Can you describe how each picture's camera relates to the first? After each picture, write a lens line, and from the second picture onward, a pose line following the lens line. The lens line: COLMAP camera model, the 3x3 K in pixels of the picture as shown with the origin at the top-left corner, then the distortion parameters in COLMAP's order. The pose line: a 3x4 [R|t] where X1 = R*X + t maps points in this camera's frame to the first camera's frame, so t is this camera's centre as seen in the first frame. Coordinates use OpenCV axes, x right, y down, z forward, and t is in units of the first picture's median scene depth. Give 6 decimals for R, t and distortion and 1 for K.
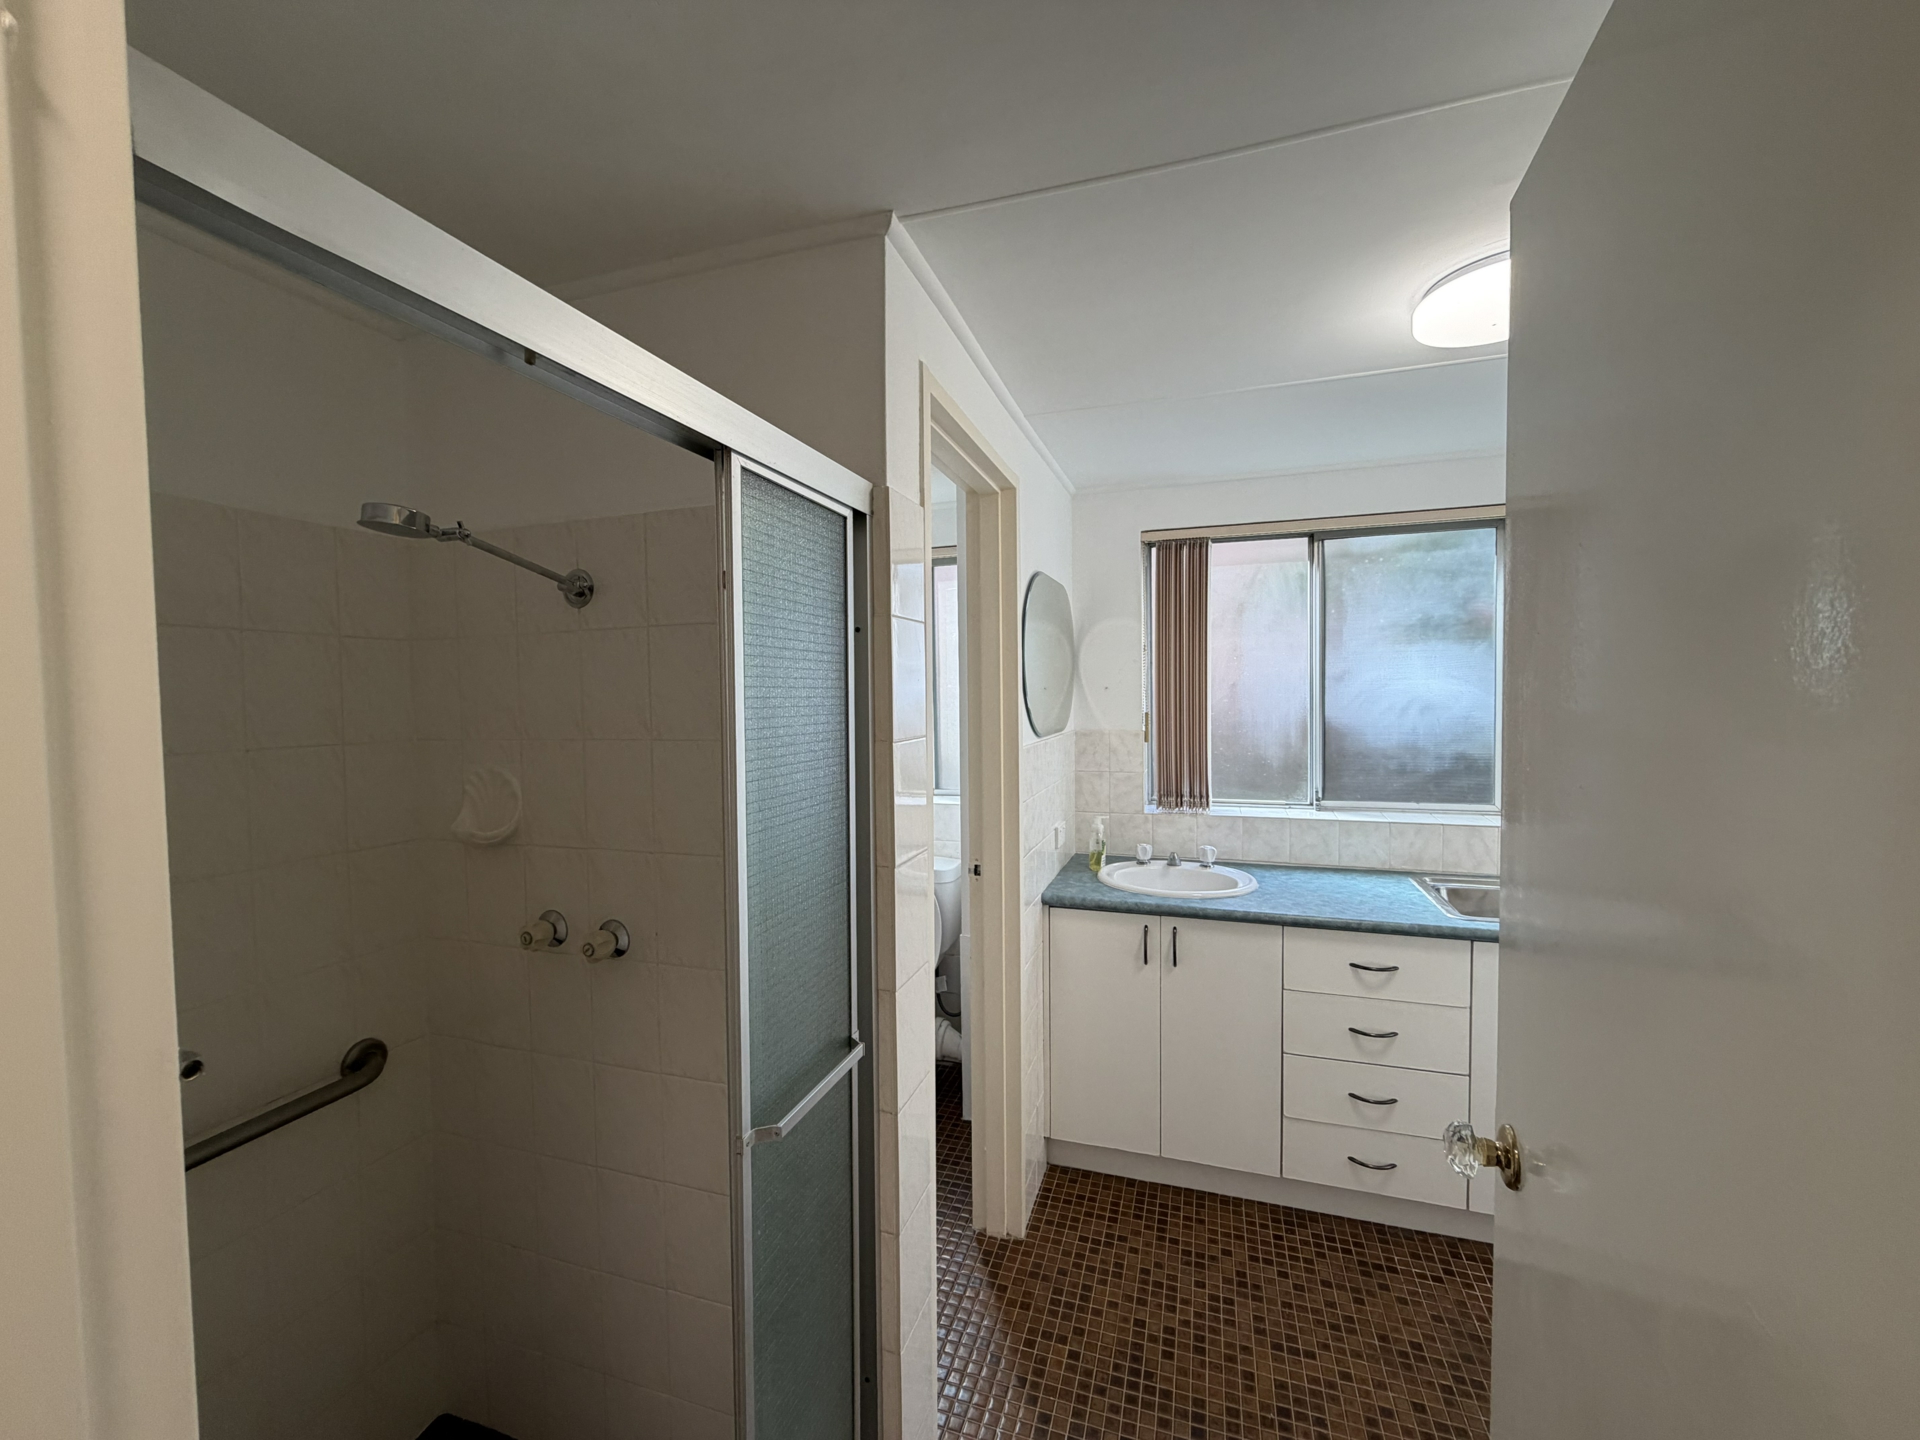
lens RADIAL K [[761.5, 0, 960.0], [0, 761.5, 720.0], [0, 0, 1]] dist [0.000794, -0.000001]
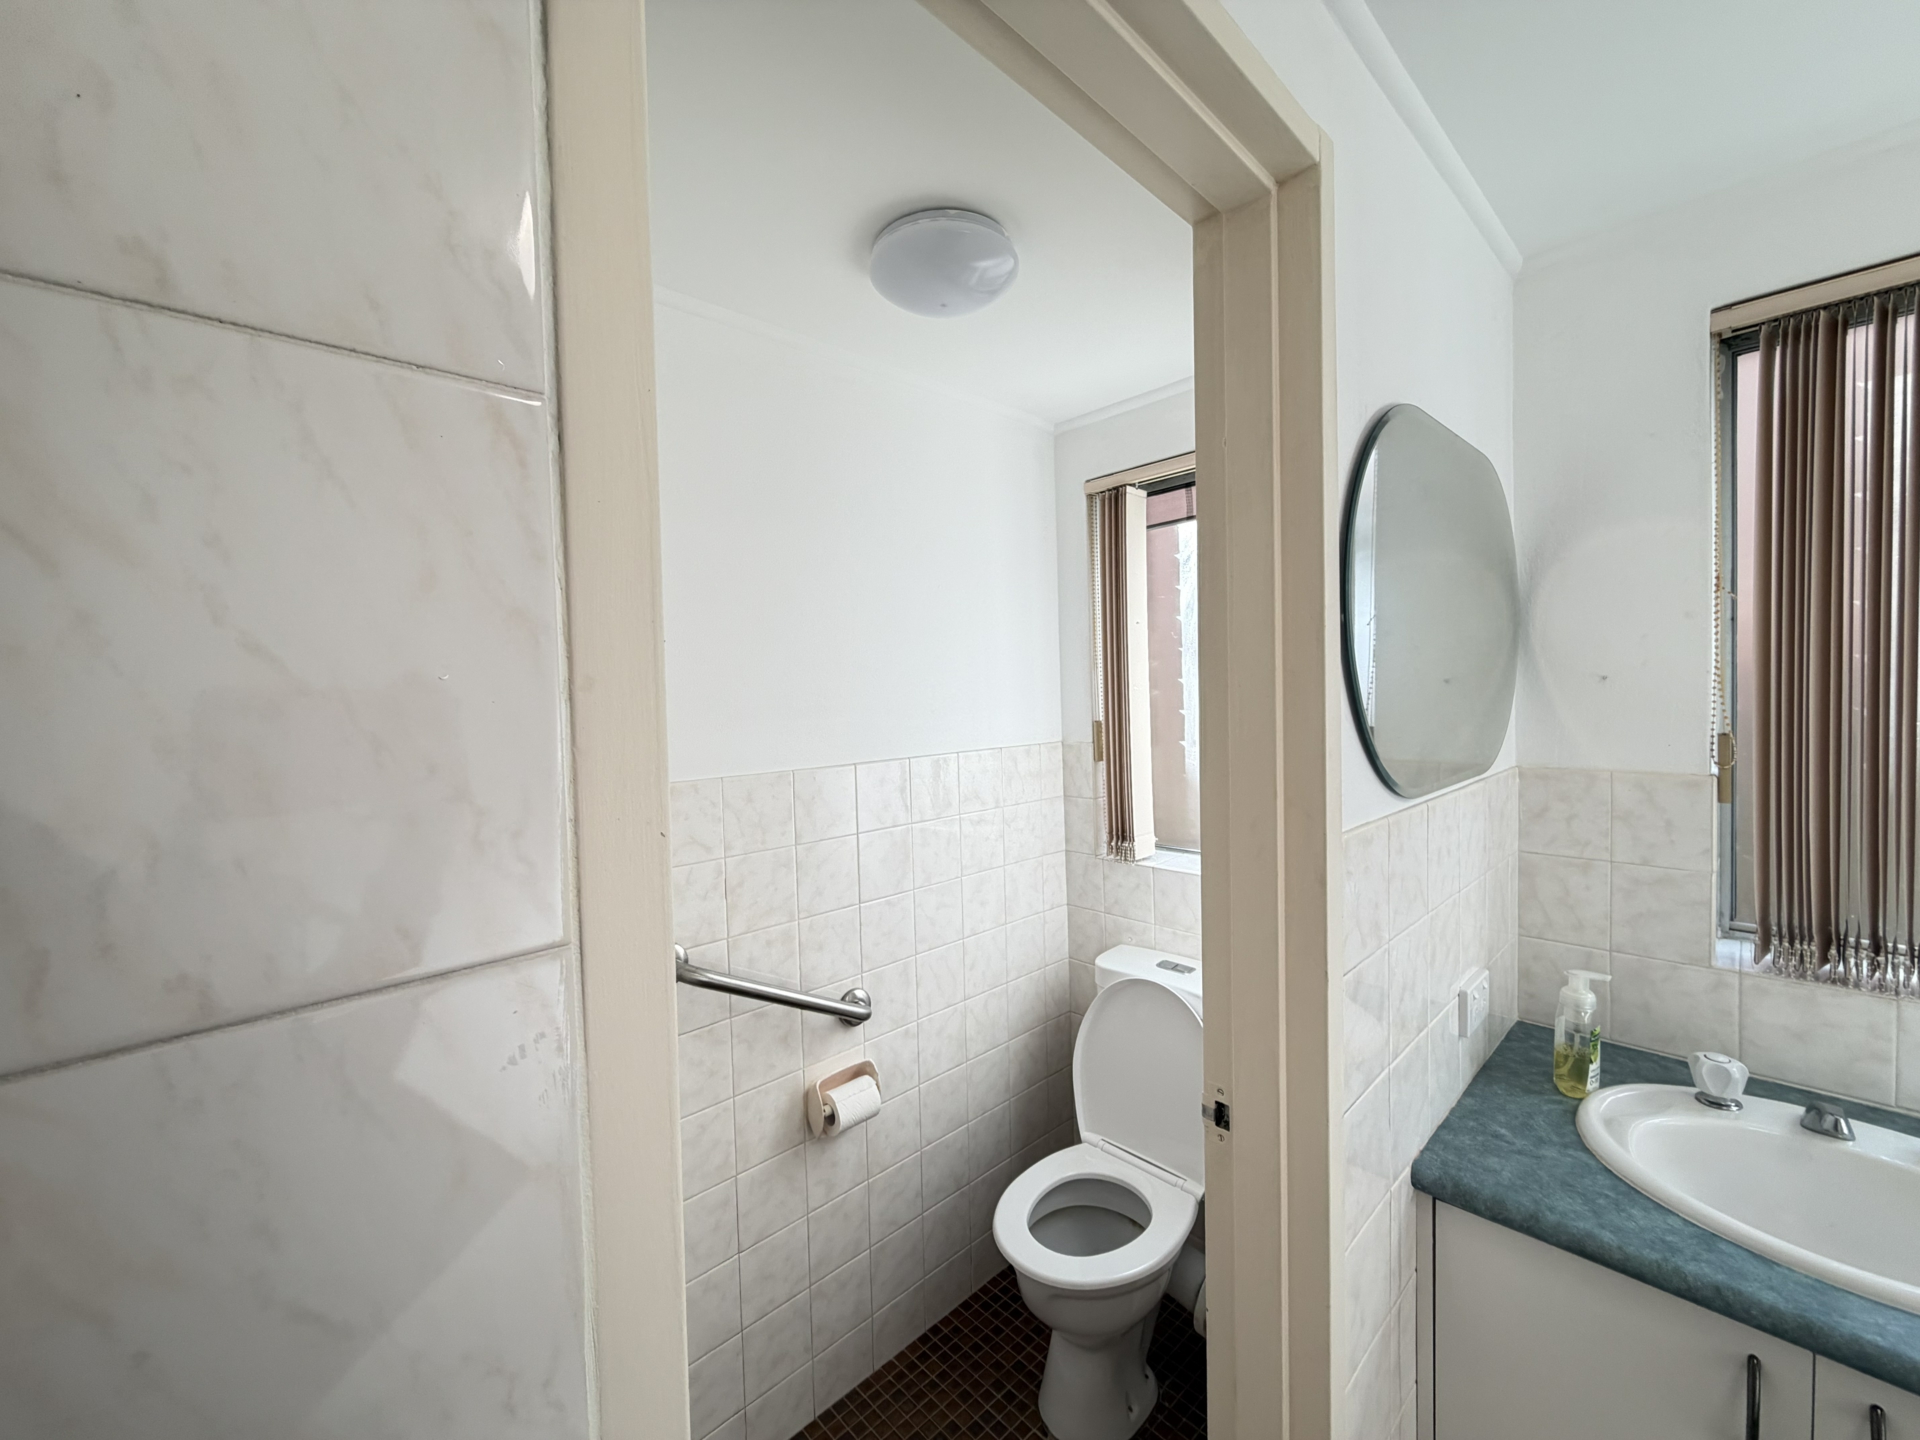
lens RADIAL K [[765.8, 0, 960.0], [0, 765.8, 720.0], [0, 0, 1]] dist [0.002451, 0.000629]
pose [[0.879509, 0.004352, -0.475863, 0.077272], [-0.000416, 0.999965, 0.008377, -0.022105], [0.475883, -0.007170, 0.879480, 0.442117]]
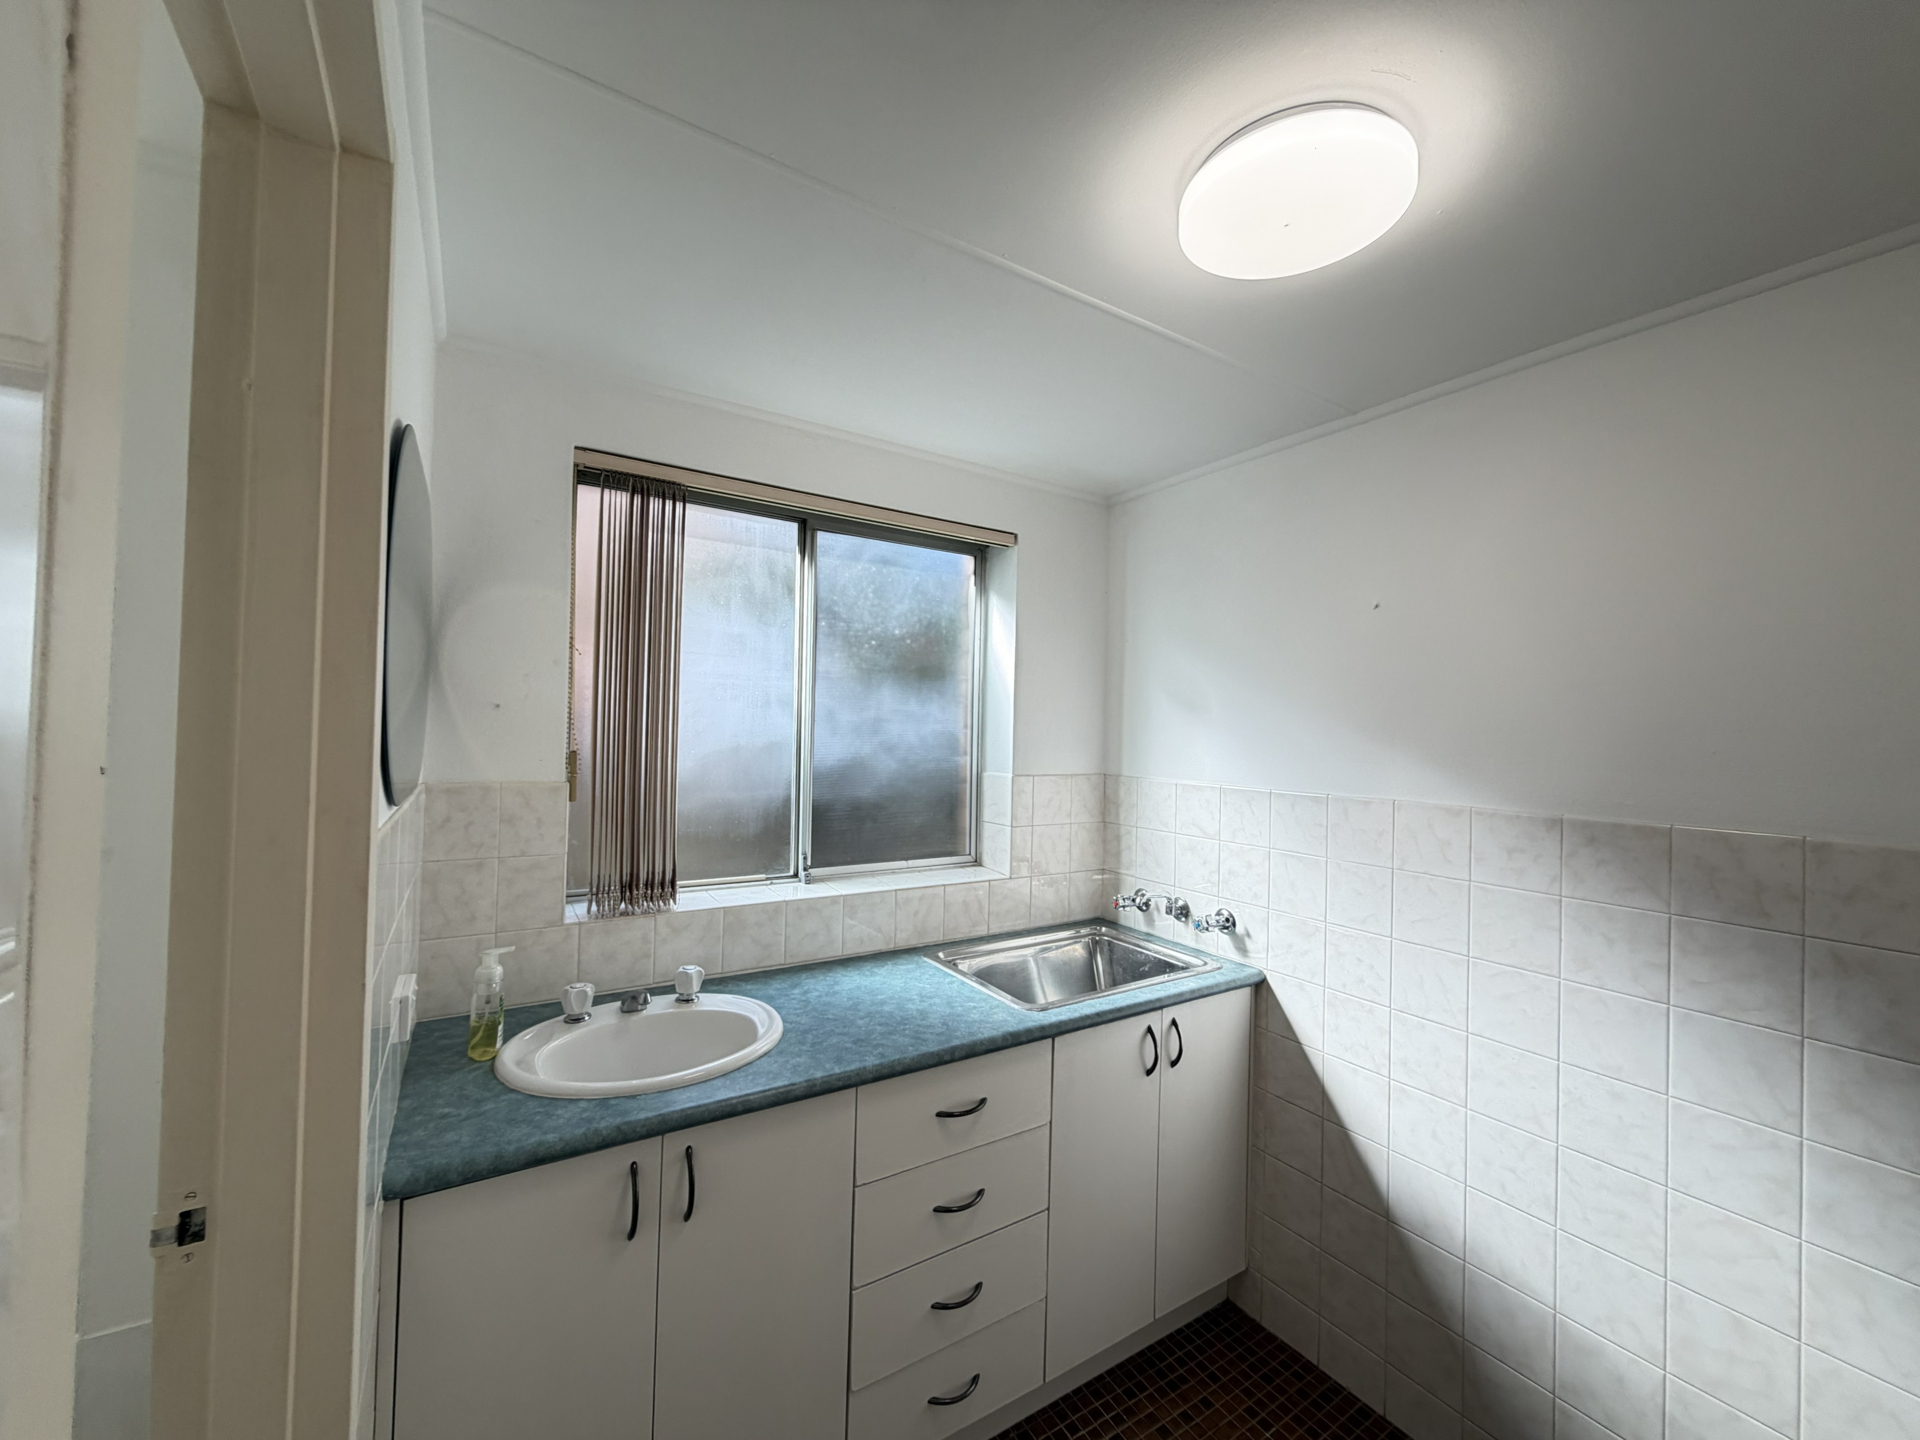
lens RADIAL K [[761.5, 0, 960.0], [0, 761.5, 720.0], [0, 0, 1]] dist [0.000794, -0.000001]
pose [[0.631980, 0.040197, 0.773942, -0.024926], [-0.002513, 0.998755, -0.049821, -0.005362], [-0.774981, 0.029541, 0.631294, 0.419839]]
